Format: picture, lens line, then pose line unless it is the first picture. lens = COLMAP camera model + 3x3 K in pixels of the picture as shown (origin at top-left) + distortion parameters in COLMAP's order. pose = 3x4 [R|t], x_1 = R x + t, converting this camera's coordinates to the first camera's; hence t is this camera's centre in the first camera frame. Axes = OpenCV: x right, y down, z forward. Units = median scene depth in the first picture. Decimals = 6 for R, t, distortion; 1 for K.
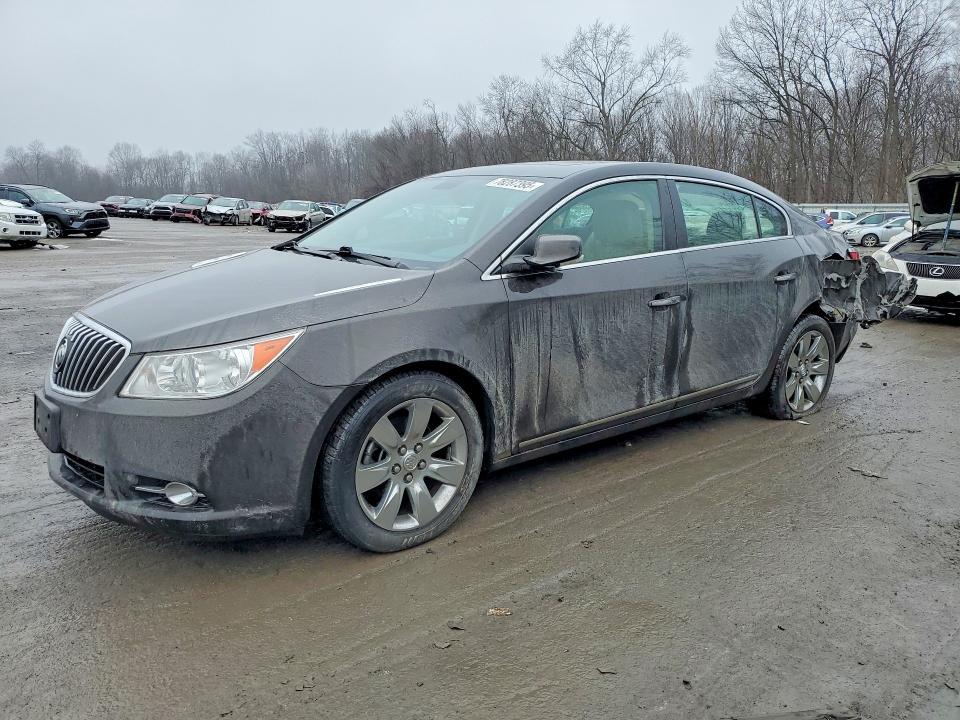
lens RADIAL K [[735.6, 0, 476.6], [0, 735.6, 366.4], [0, 0, 1]] dist [0.030770, -0.005574]
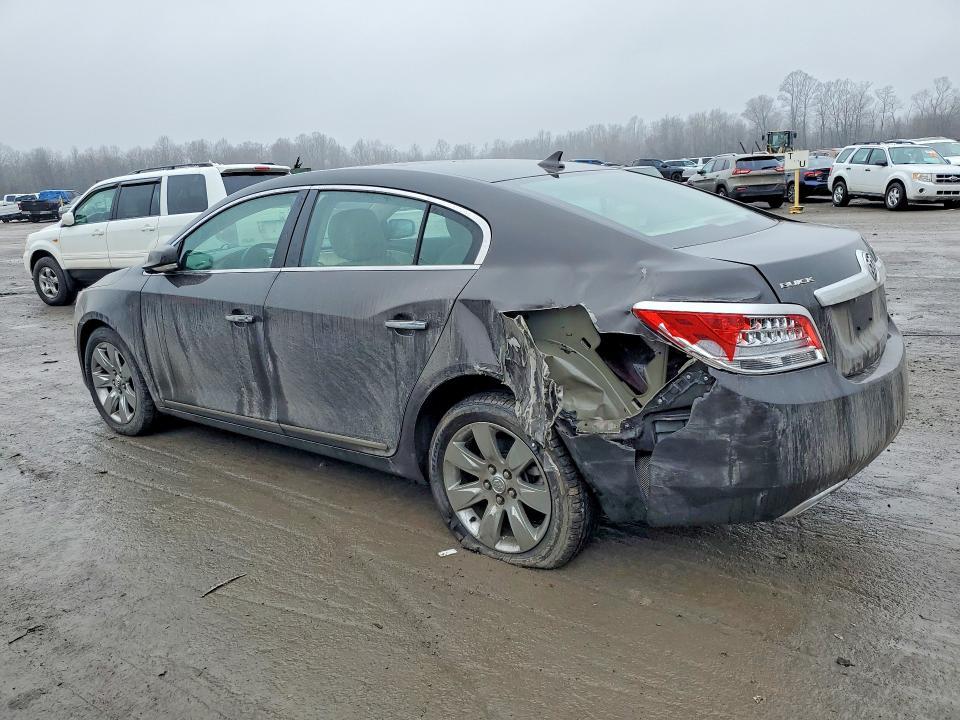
lens RADIAL K [[735.6, 0, 481.4], [0, 735.6, 355.7], [0, 0, 1]] dist [0.030770, -0.005574]
pose [[0.239577, 0.206408, -0.948682, 1.264171], [-0.156045, 0.972622, 0.172210, -0.255823], [0.958255, 0.106780, 0.265227, 1.029829]]
